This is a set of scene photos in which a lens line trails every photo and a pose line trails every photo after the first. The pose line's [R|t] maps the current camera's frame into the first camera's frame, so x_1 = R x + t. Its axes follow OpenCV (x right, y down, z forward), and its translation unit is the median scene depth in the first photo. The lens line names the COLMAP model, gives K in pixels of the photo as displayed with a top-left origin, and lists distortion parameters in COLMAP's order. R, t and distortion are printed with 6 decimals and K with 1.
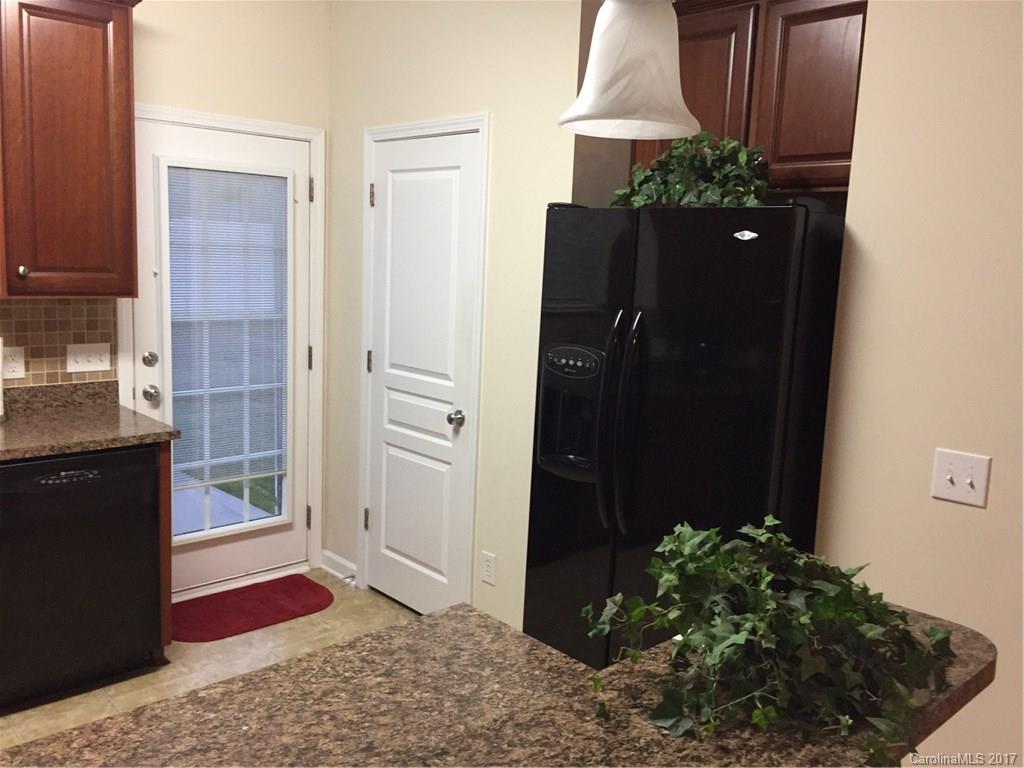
lens RADIAL K [[886.0, 0, 513.2], [0, 886.0, 376.2], [0, 0, 1]] dist [0.058608, -0.053042]
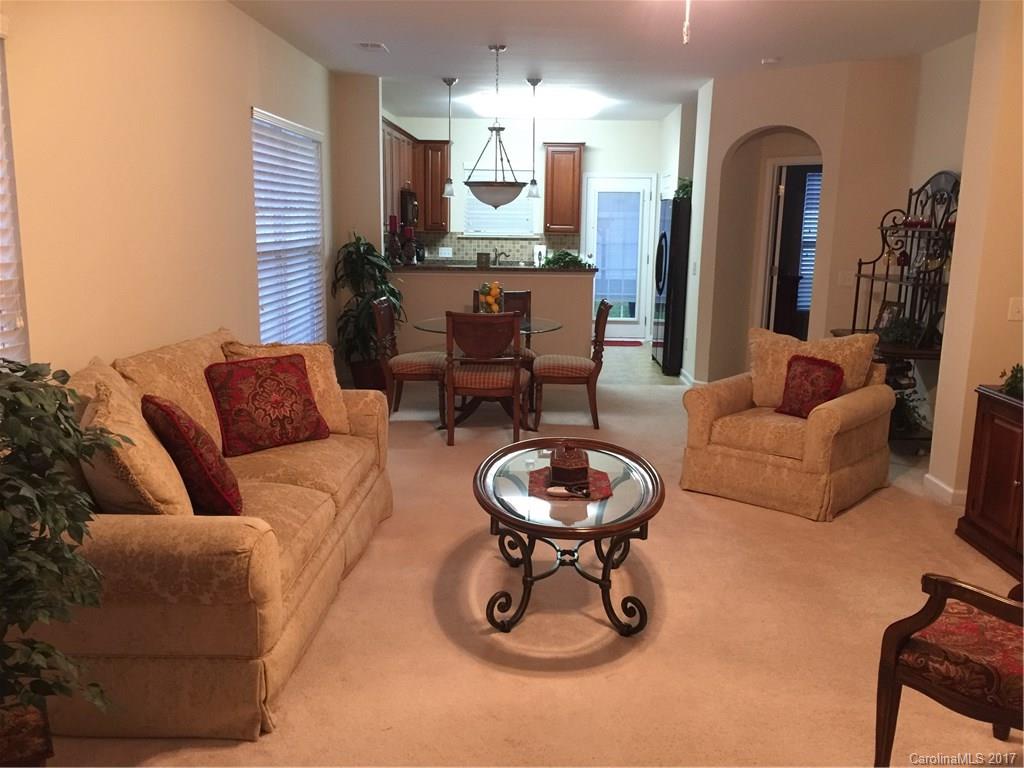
lens RADIAL K [[886.0, 0, 514.3], [0, 886.0, 386.8], [0, 0, 1]] dist [0.058608, -0.053042]
pose [[0.718446, 0.103466, -0.687844, 1.601901], [-0.087335, 0.994468, 0.058368, 0.283151], [0.690078, 0.018139, 0.723508, -1.419872]]
